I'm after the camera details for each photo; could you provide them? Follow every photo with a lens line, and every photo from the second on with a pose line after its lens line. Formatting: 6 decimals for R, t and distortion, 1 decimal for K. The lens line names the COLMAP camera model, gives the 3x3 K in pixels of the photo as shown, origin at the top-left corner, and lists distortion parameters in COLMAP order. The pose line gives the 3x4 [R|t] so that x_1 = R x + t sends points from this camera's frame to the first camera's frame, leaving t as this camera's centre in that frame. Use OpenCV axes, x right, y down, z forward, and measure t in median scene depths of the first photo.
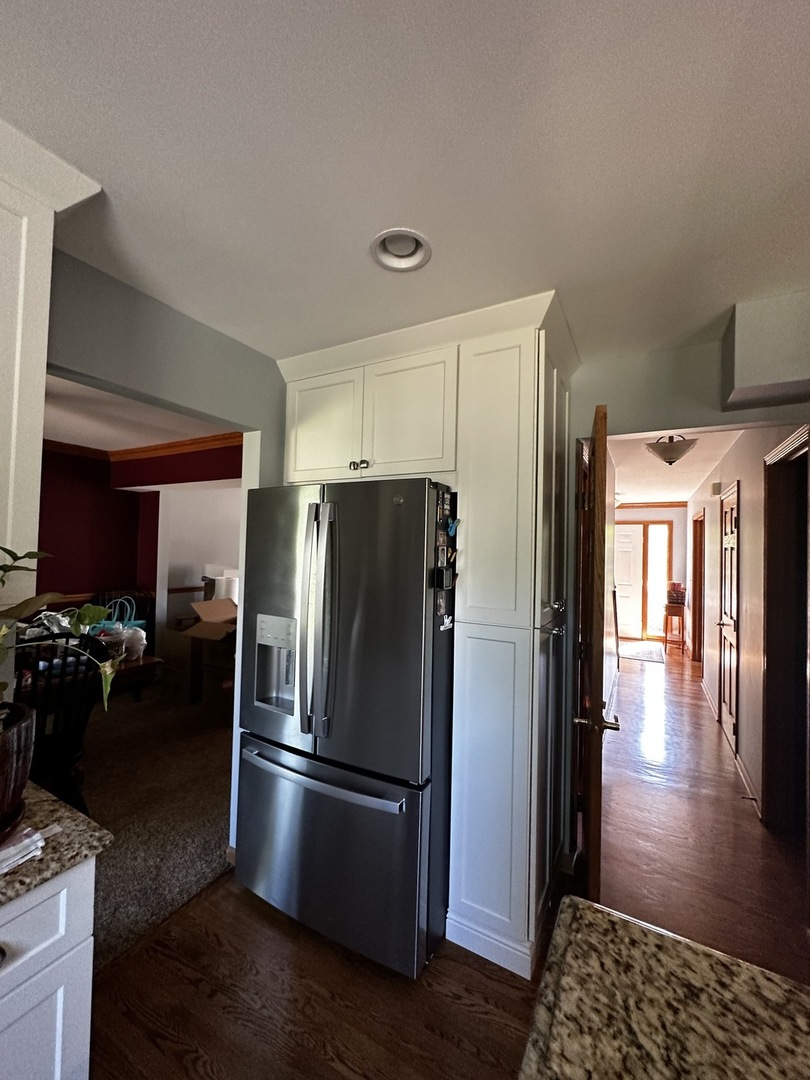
lens RADIAL K [[432.1, 0, 405.0], [0, 432.1, 540.0], [0, 0, 1]] dist [-0.001738, -0.000134]
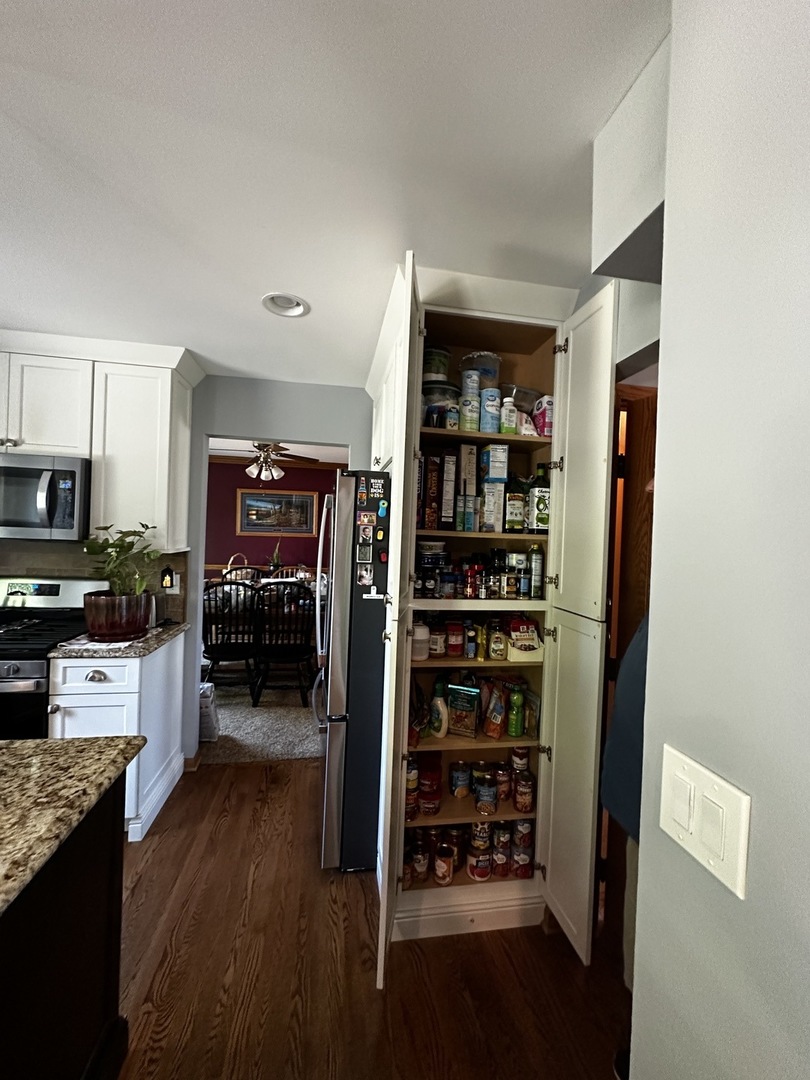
lens RADIAL K [[430.8, 0, 403.7], [0, 430.8, 538.1], [0, 0, 1]] dist [-0.001806, -0.000115]
pose [[0.626351, 0.004211, -0.779530, 2.457251], [-0.003282, 0.999991, 0.002765, 0.106103], [0.779534, 0.000827, 0.626359, 0.847979]]
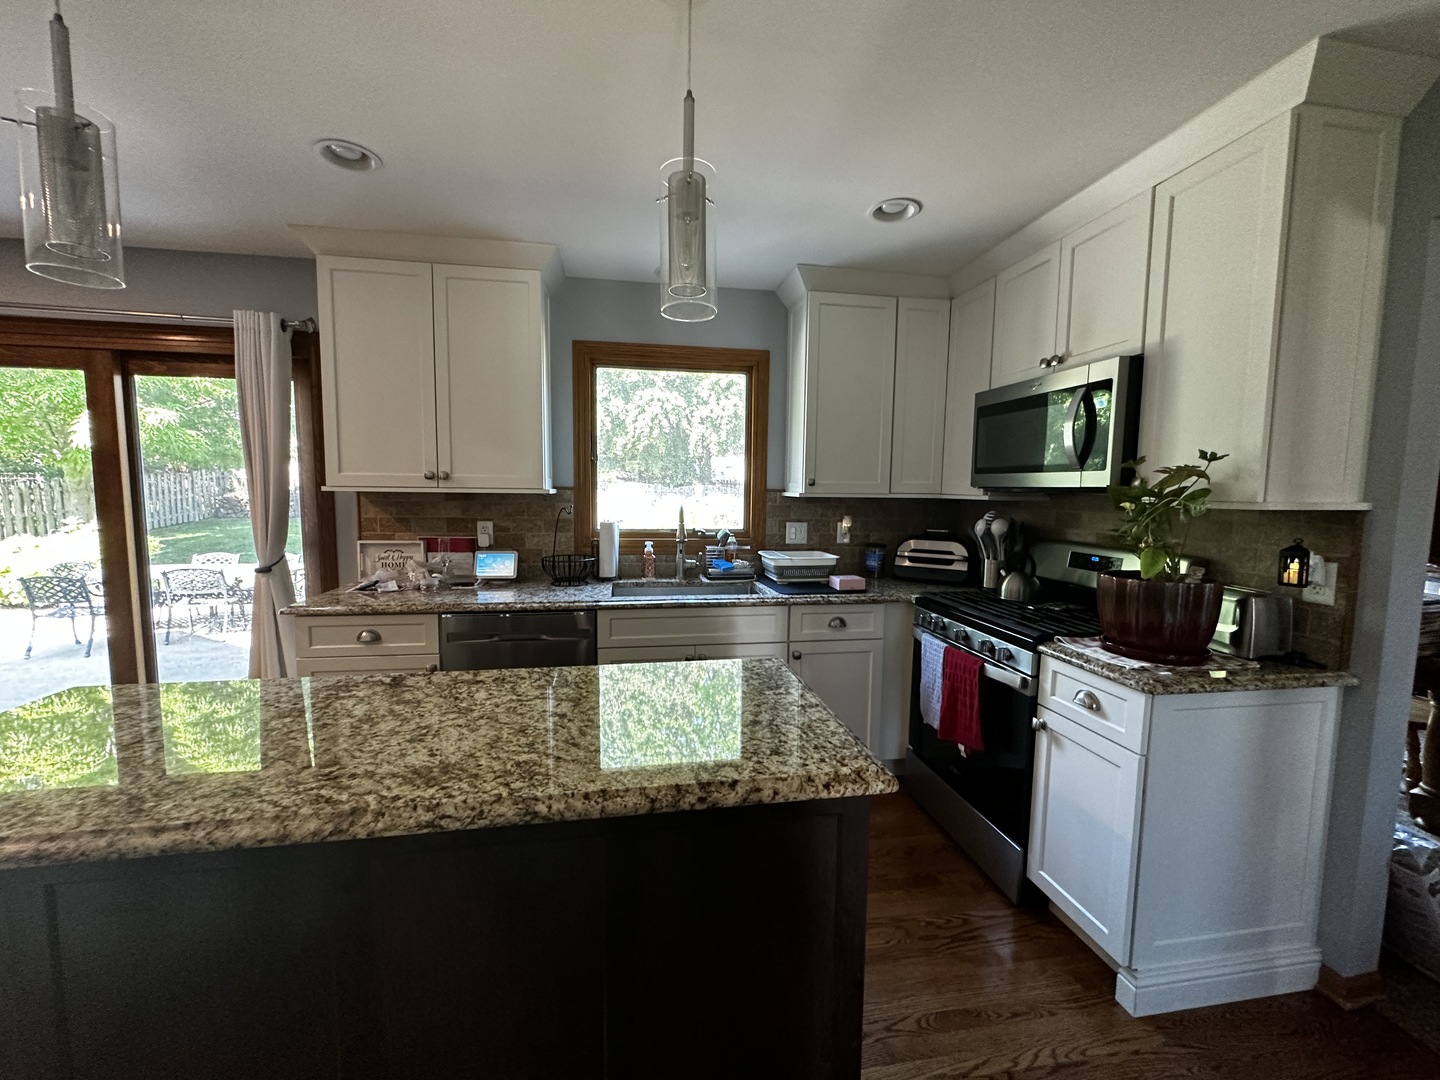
lens RADIAL K [[574.4, 0, 720.7], [0, 574.4, 537.5], [0, 0, 1]] dist [-0.001806, -0.000115]
pose [[-0.780900, 0.016134, -0.624447, 1.618457], [-0.017458, 0.998712, 0.047636, 0.277031], [0.624411, 0.048100, -0.779613, 1.921078]]
